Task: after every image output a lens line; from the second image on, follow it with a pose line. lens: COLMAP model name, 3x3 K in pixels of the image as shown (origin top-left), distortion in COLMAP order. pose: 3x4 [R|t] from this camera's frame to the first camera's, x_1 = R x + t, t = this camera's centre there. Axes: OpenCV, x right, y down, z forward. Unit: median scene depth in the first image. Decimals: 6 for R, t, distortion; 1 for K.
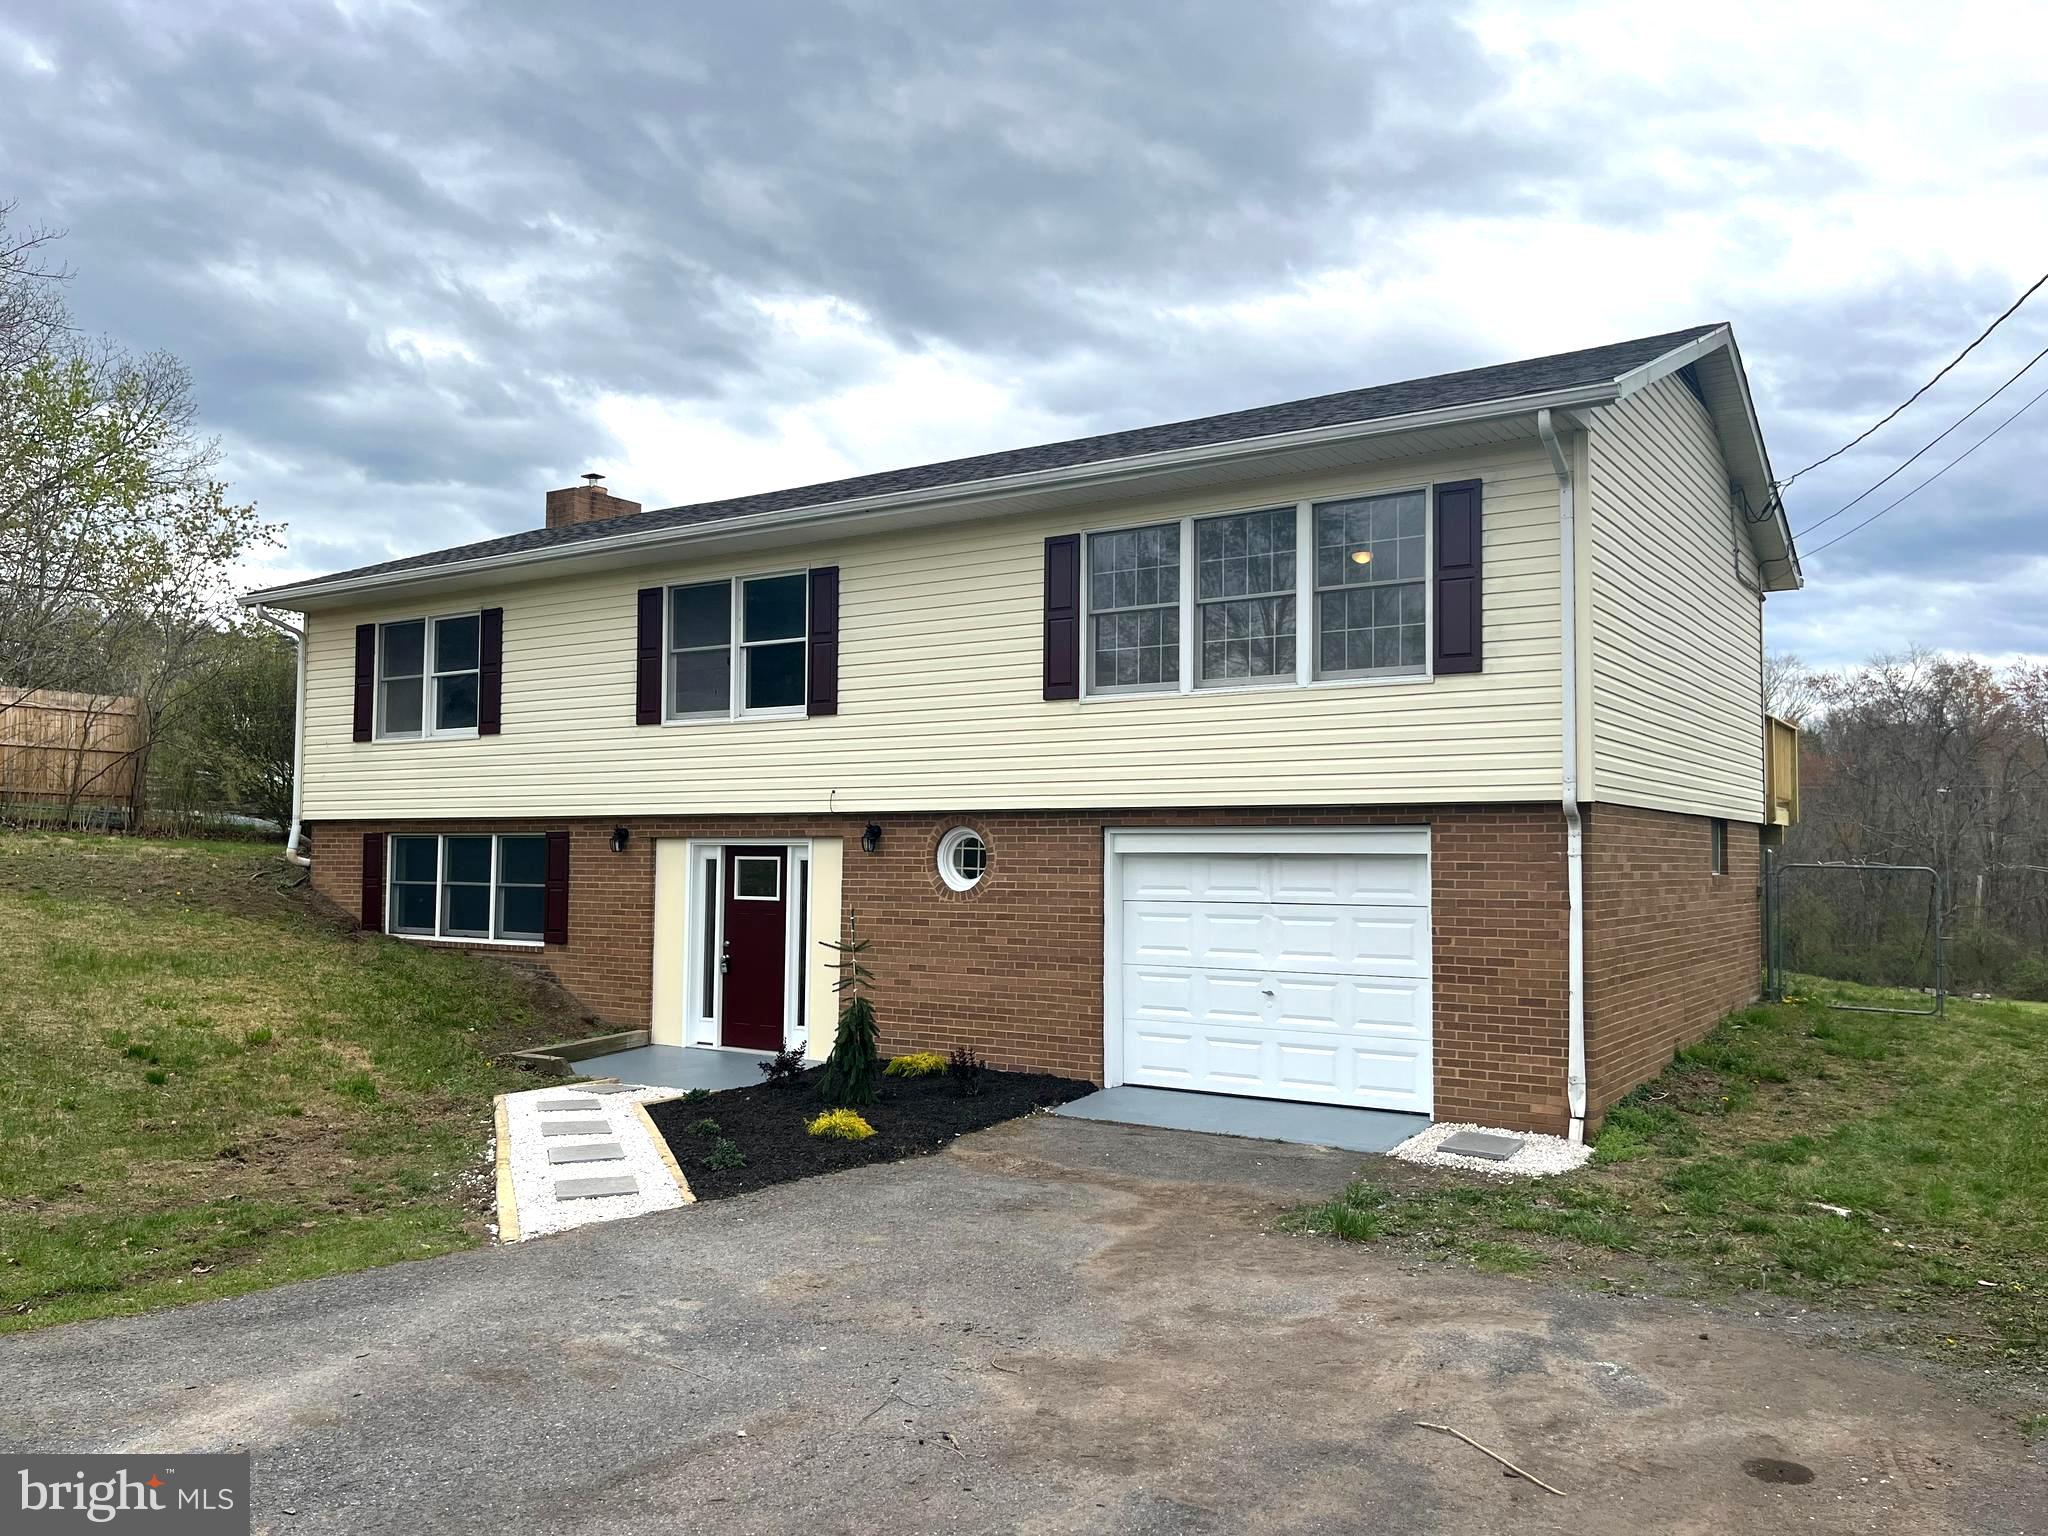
lens RADIAL K [[1562.2, 0, 1023.5], [0, 1562.2, 765.6], [0, 0, 1]] dist [0.089122, -0.003396]
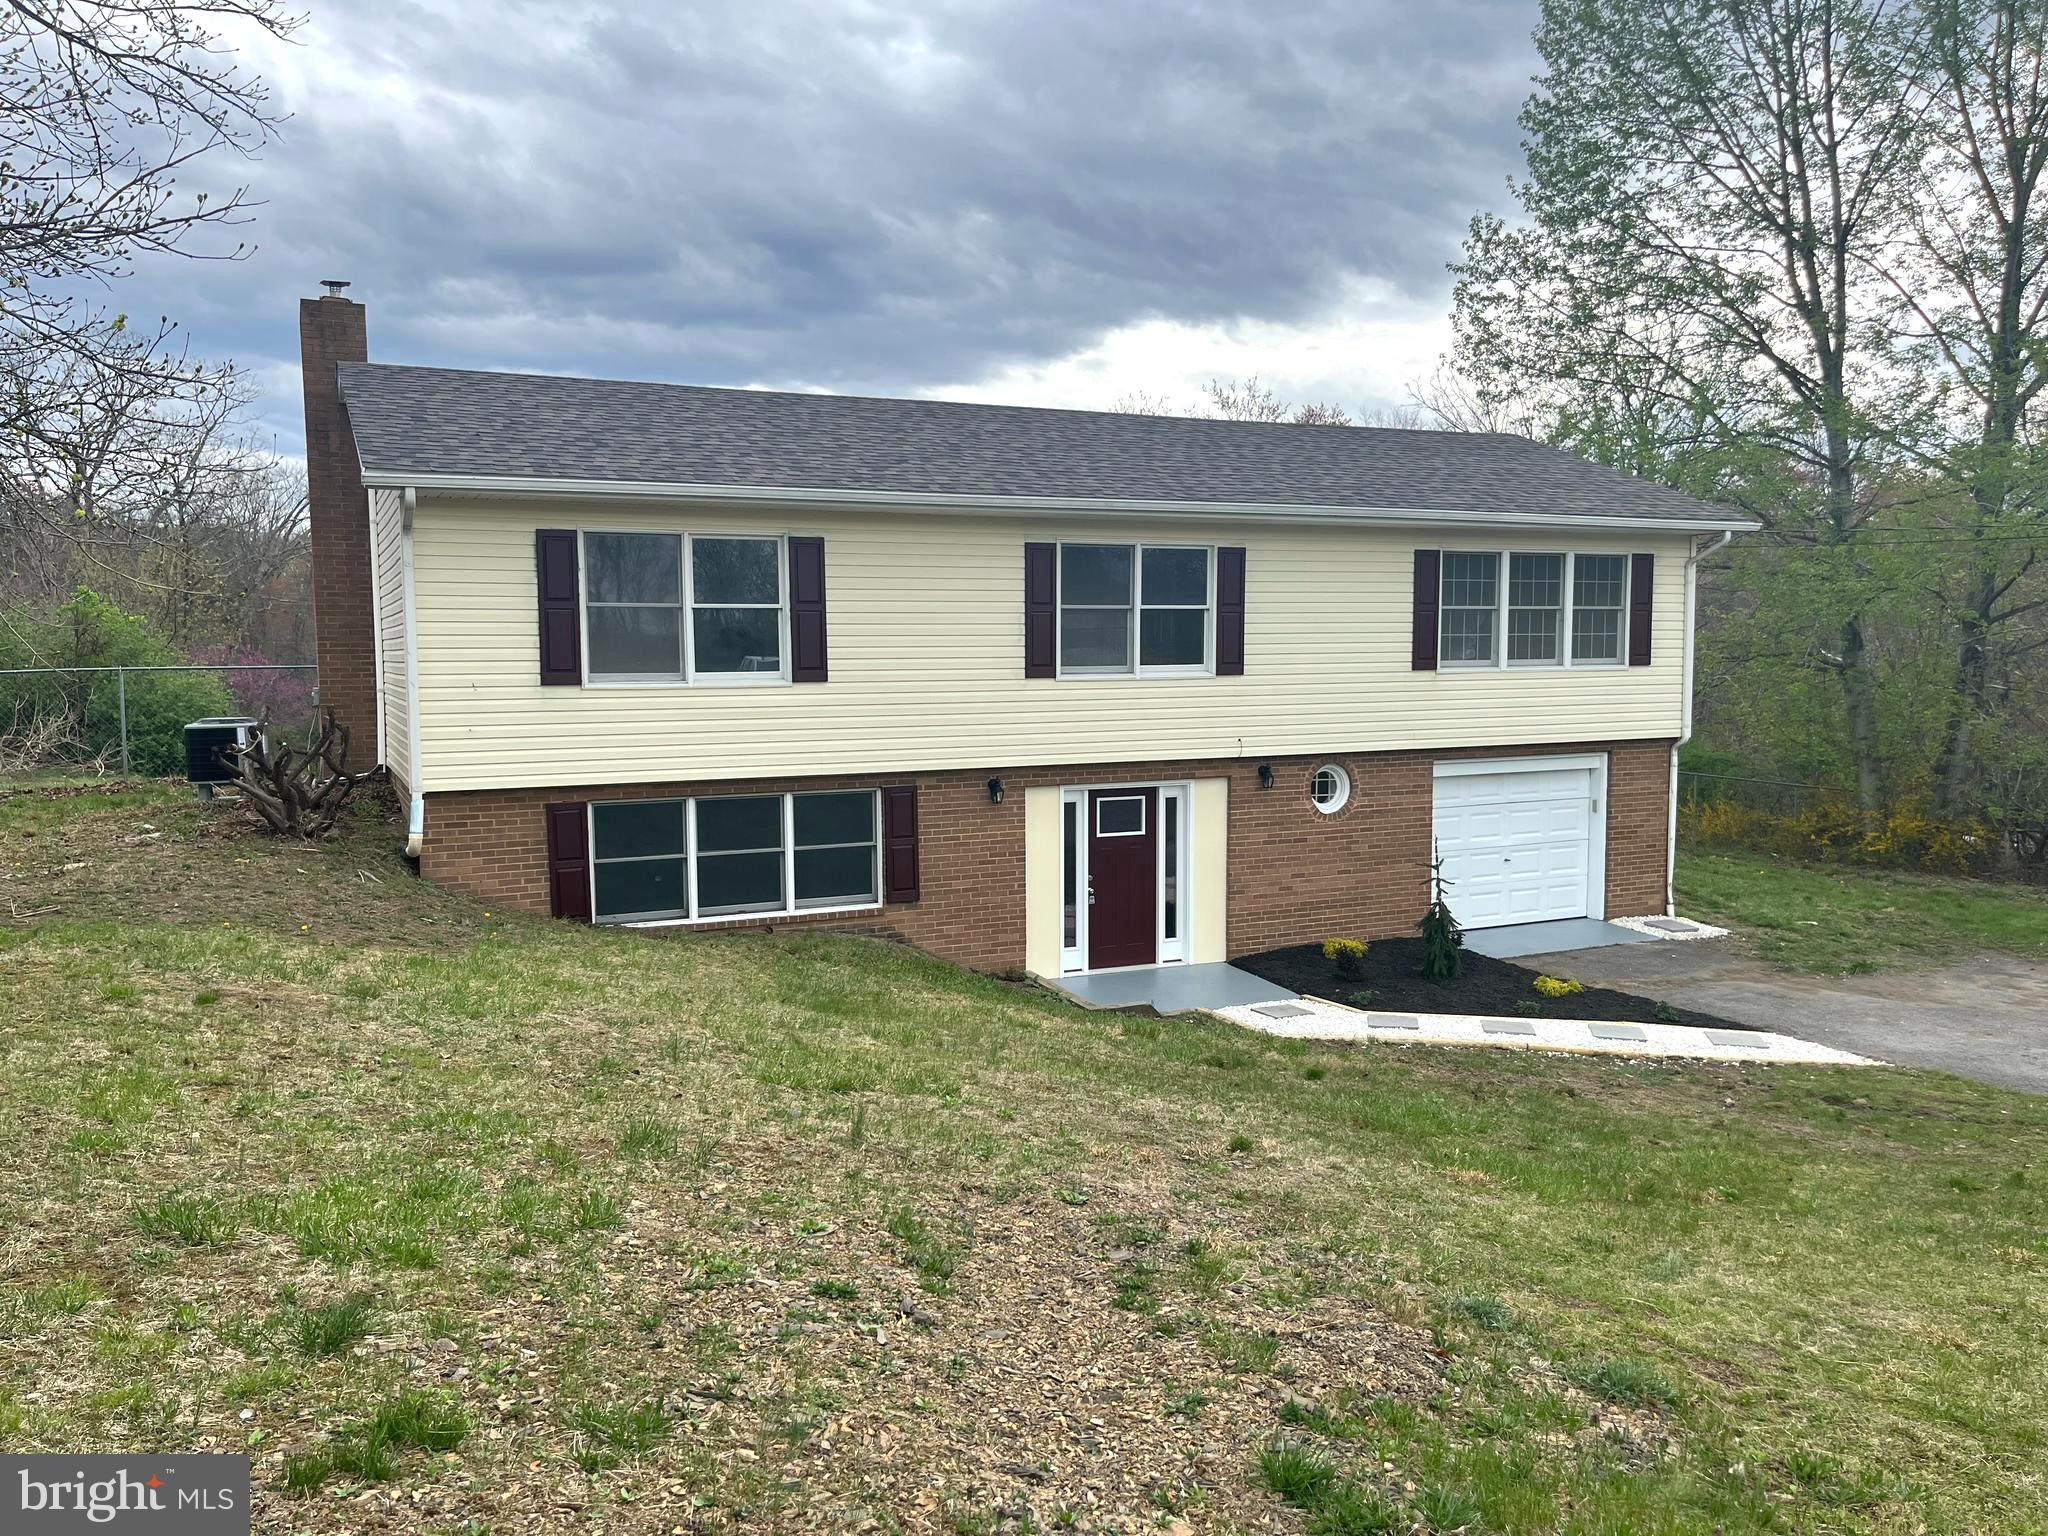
lens RADIAL K [[1538.6, 0, 1018.5], [0, 1538.6, 768.4], [0, 0, 1]] dist [0.083702, -0.132506]
pose [[0.517200, -0.077161, 0.852379, -1.213840], [-0.039178, 0.992749, 0.113641, -0.088836], [-0.854967, -0.092170, 0.510427, 0.544867]]
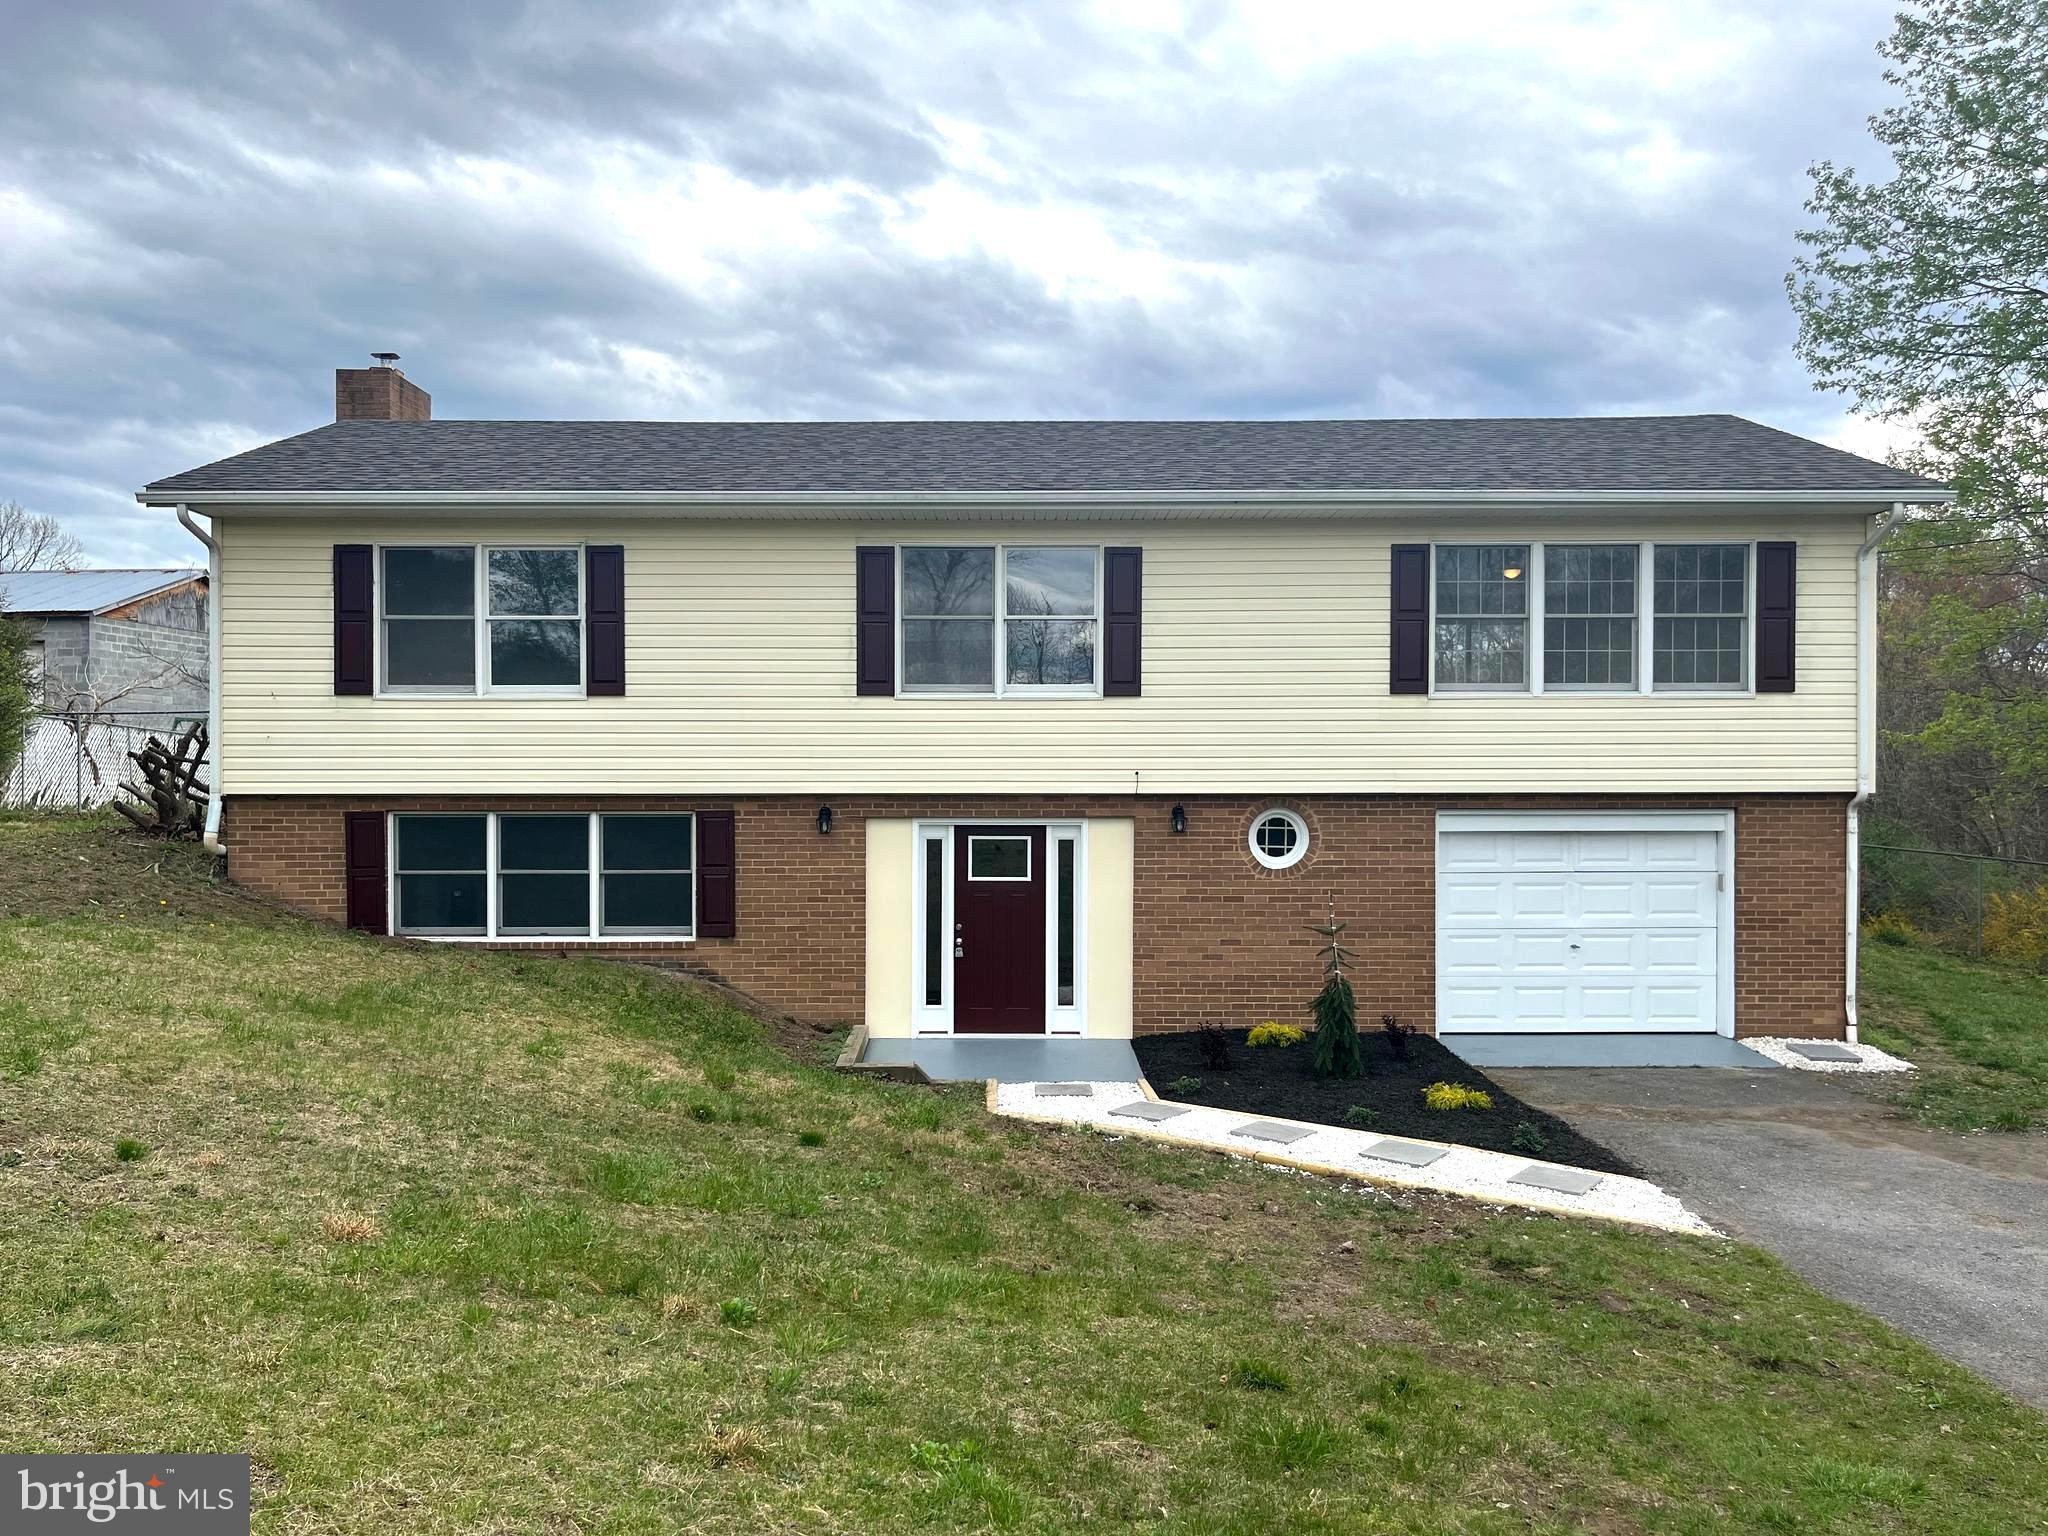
lens RADIAL K [[1538.6, 0, 1018.5], [0, 1538.6, 768.4], [0, 0, 1]] dist [0.083702, -0.132506]
pose [[0.828630, -0.006393, 0.559759, -0.739725], [-0.026724, 0.998343, 0.050962, -0.034712], [-0.559158, -0.057188, 0.827087, 0.226595]]
